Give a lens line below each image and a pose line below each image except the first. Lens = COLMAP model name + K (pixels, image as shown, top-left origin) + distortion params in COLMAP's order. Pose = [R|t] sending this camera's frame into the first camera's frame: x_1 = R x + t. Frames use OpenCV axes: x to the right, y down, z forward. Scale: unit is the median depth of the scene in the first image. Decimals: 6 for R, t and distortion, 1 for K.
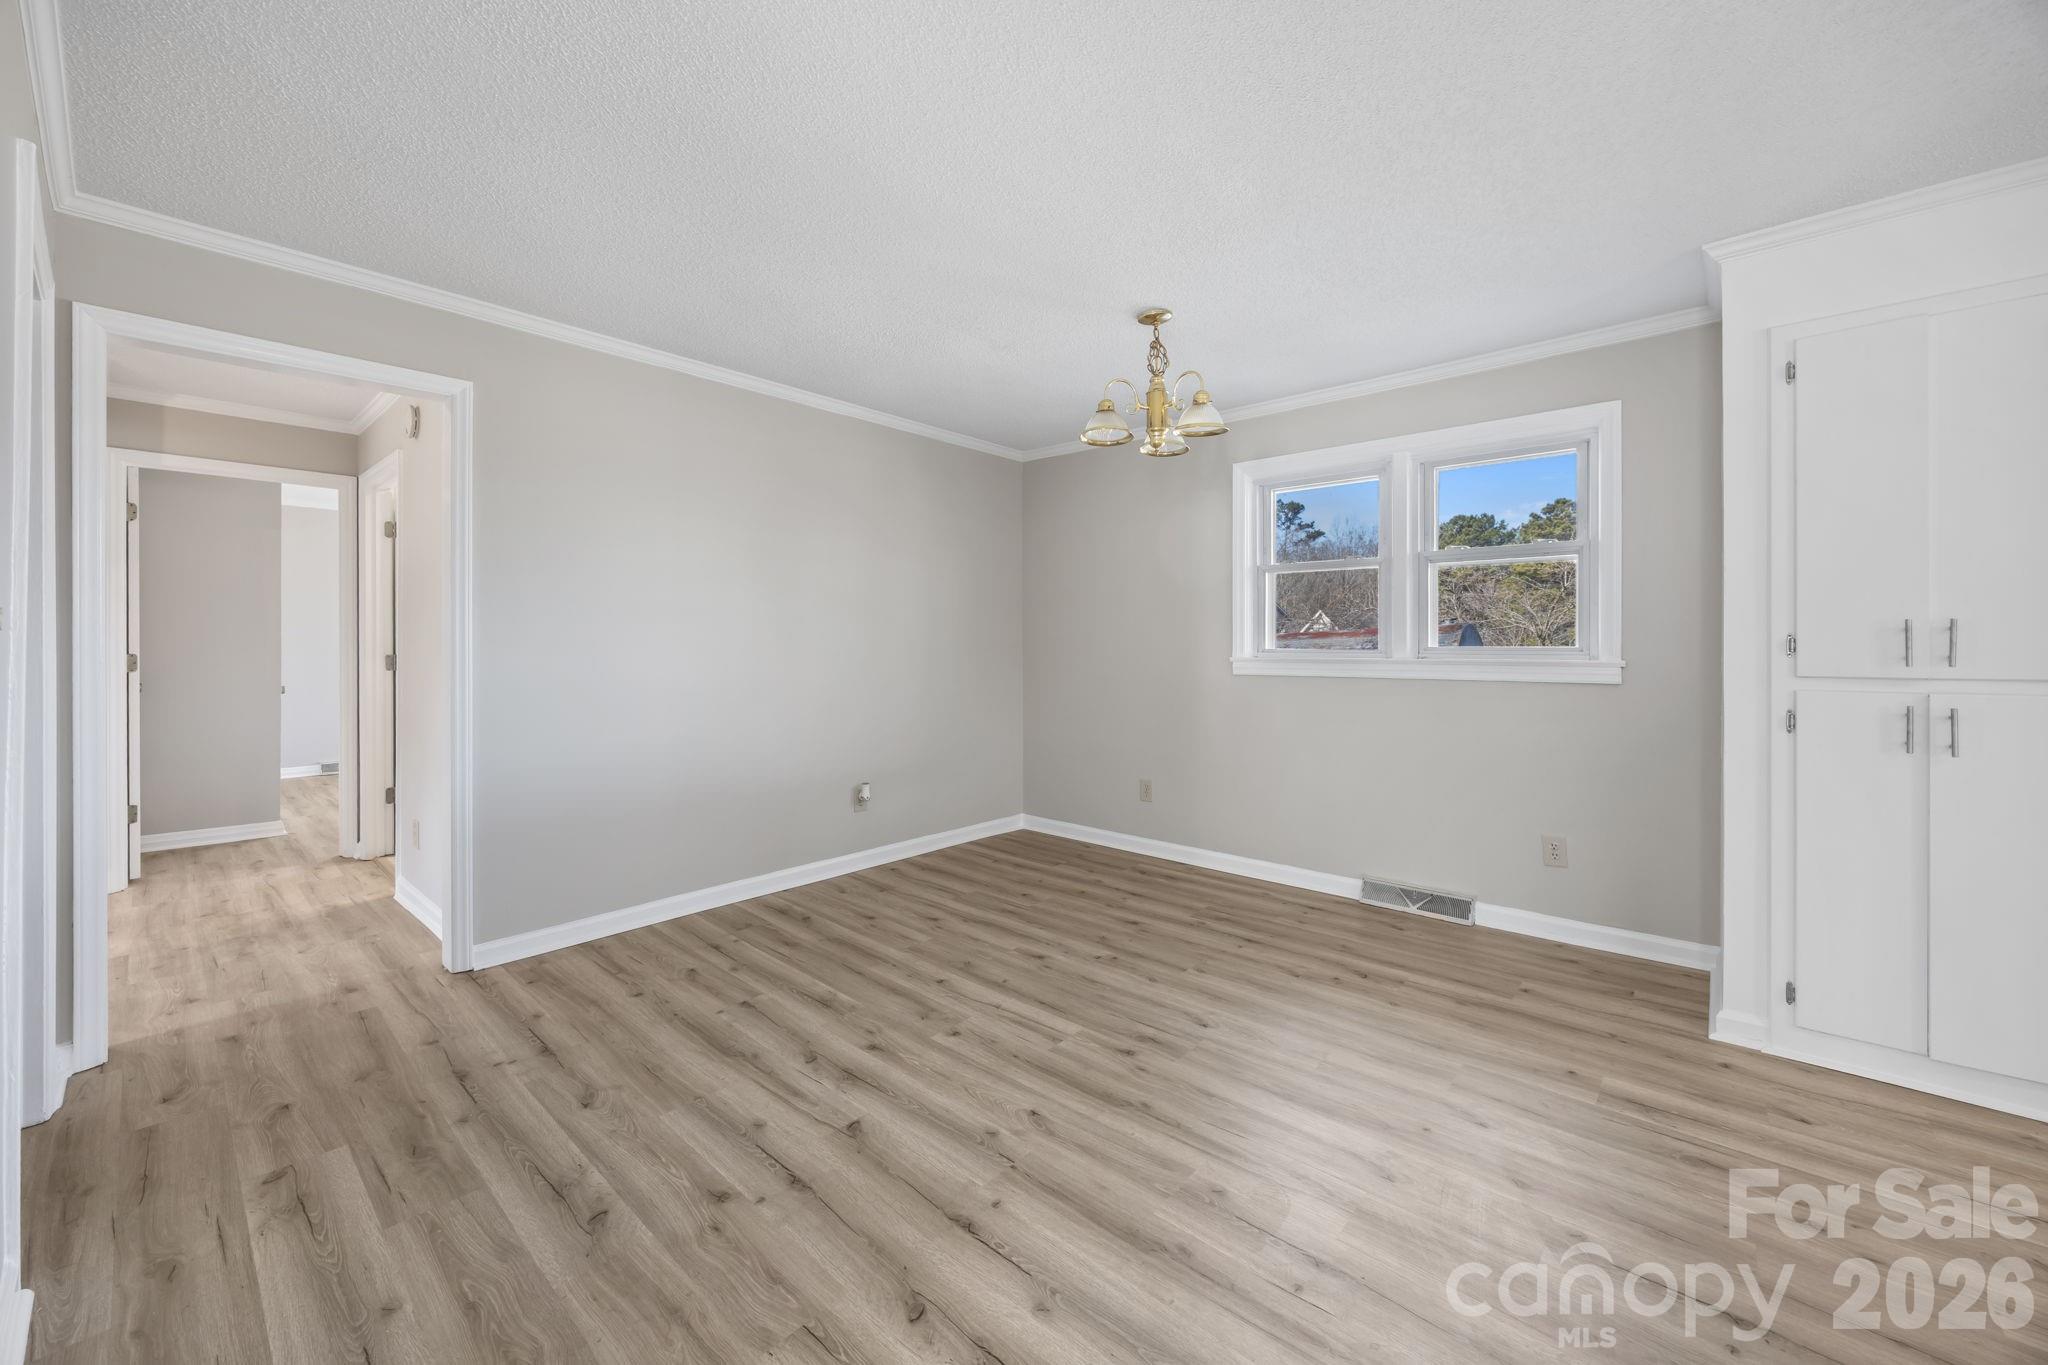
lens RADIAL K [[784.9, 0, 1005.8], [0, 784.9, 647.1], [0, 0, 1]] dist [-0.005244, 0.000445]
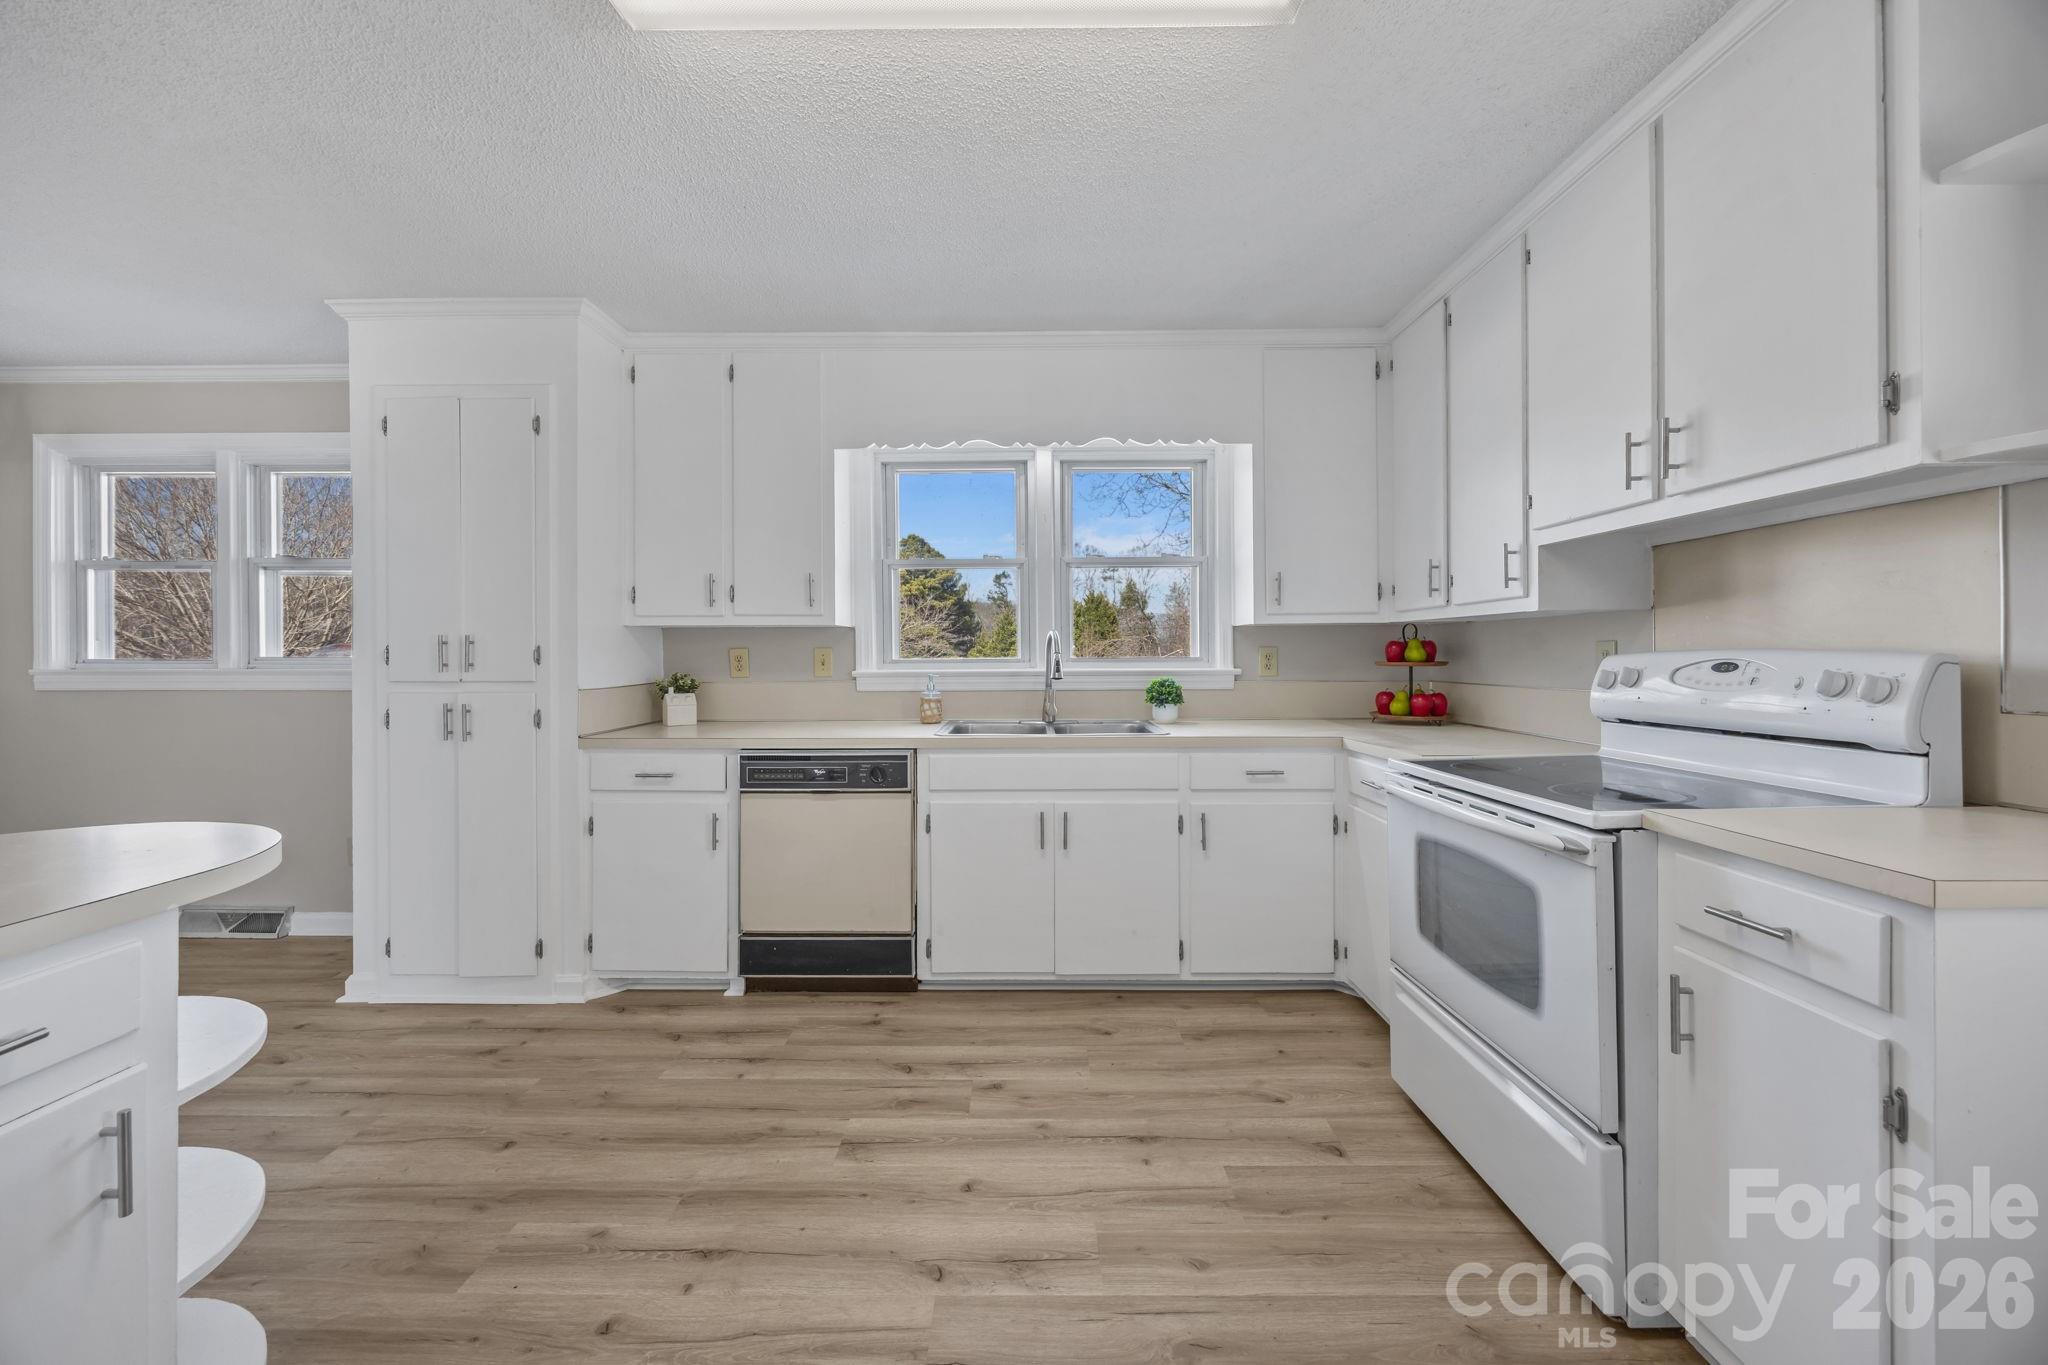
lens RADIAL K [[784.9, 0, 1013.1], [0, 784.9, 657.5], [0, 0, 1]] dist [-0.005244, 0.000445]
pose [[0.747574, -0.000557, 0.664178, 0.923411], [0.000005, 1.000000, 0.000834, -0.000199], [-0.664179, -0.000620, 0.747574, -0.520888]]
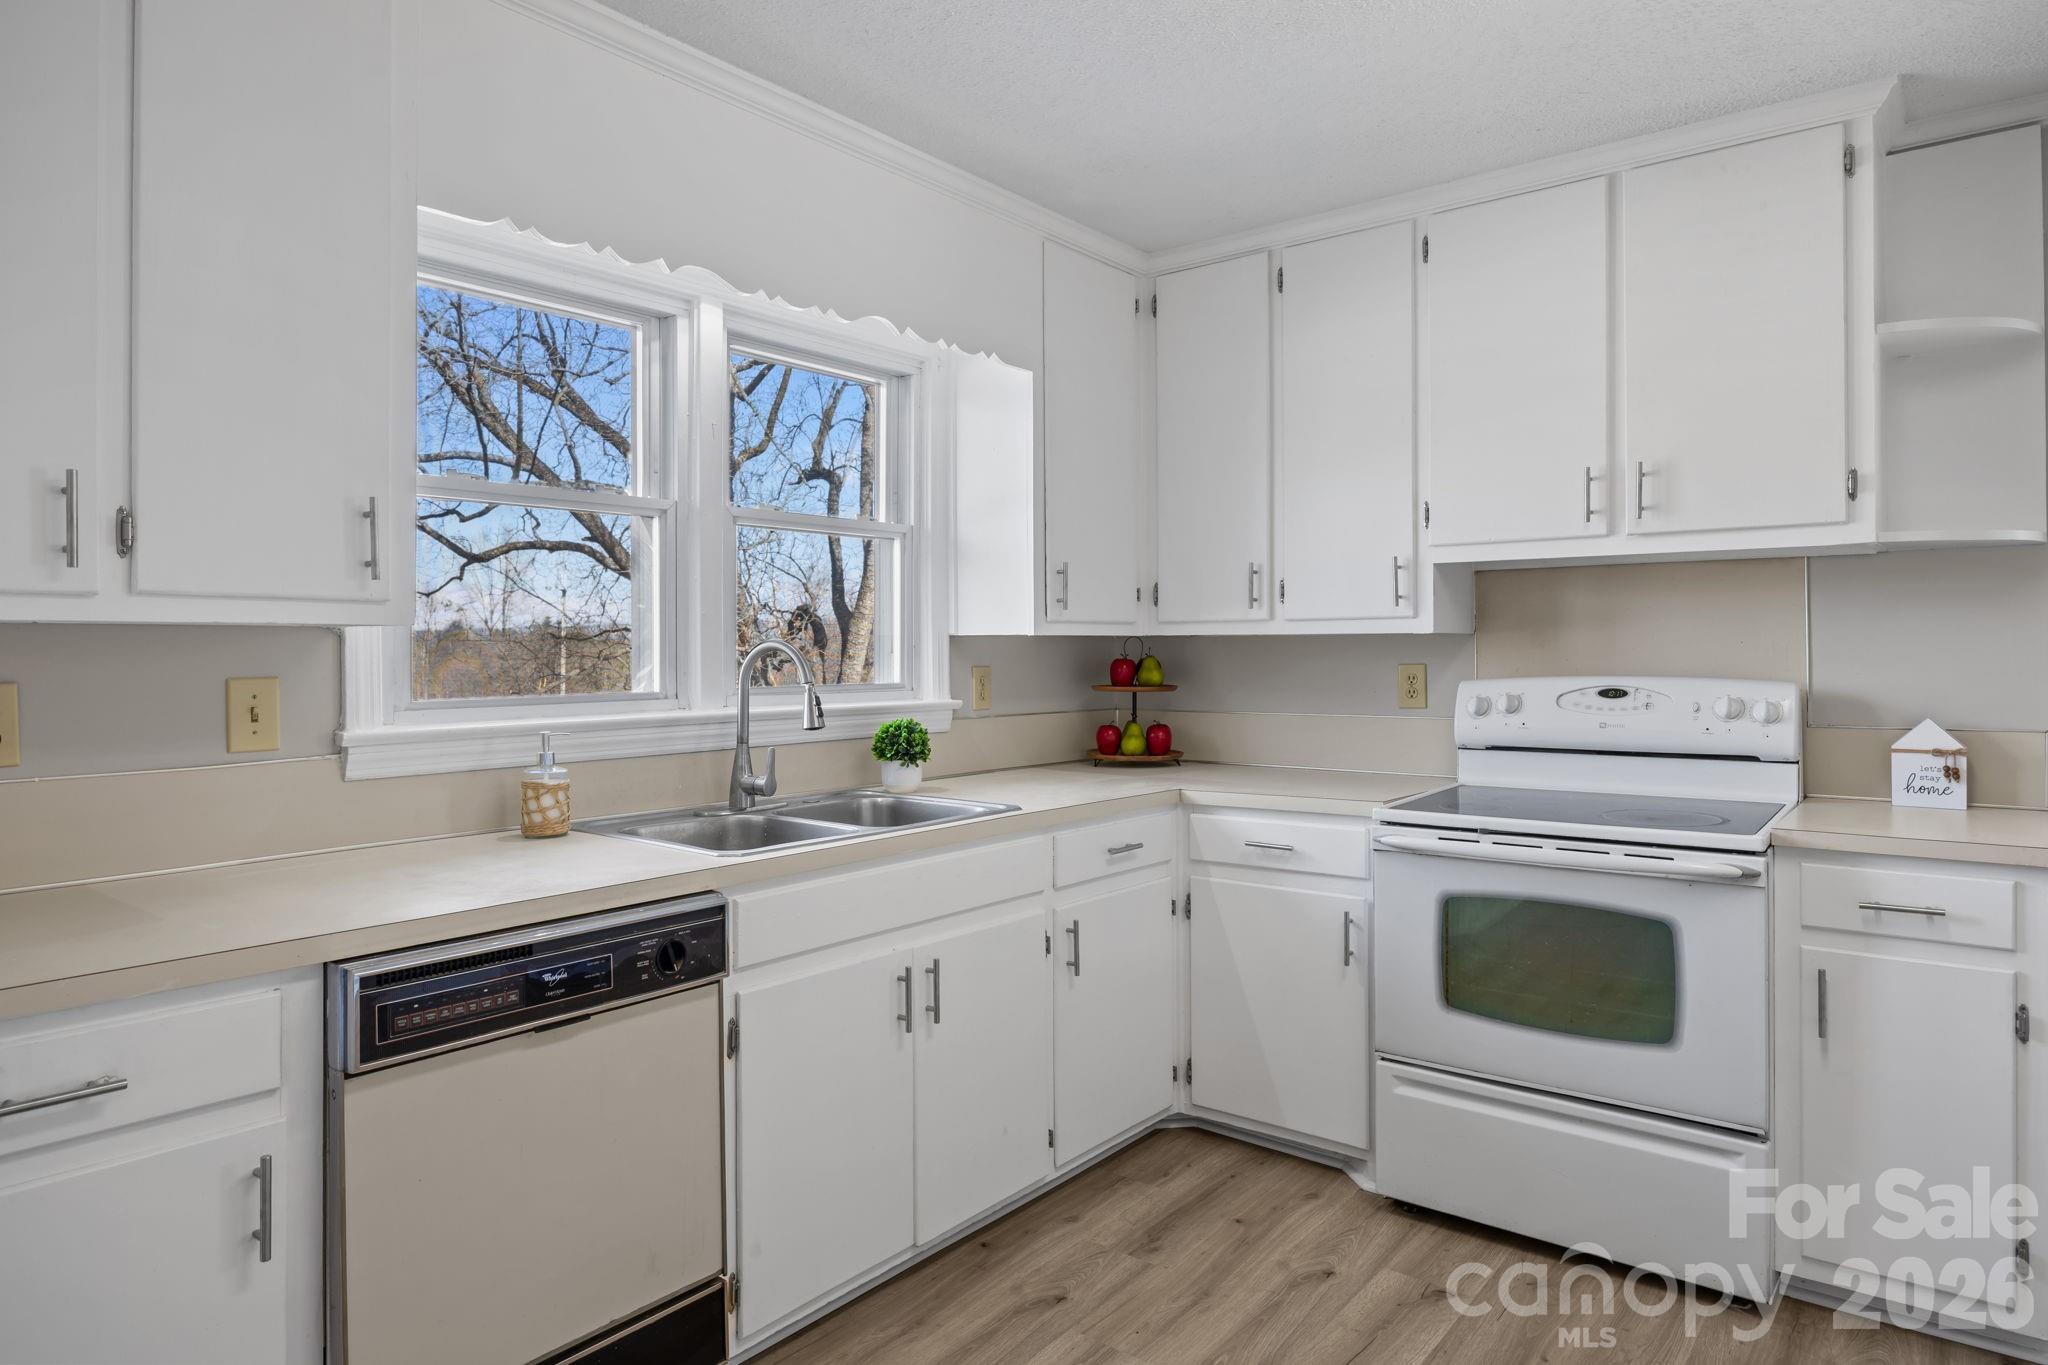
lens RADIAL K [[1228.5, 0, 1029.6], [0, 1228.5, 651.7], [0, 0, 1]] dist [-0.003198, -0.003306]
pose [[-0.065854, 0.004329, 0.997820, 0.688029], [0.002920, 0.999987, -0.004146, -0.031072], [-0.997825, 0.002641, -0.065865, 0.299166]]
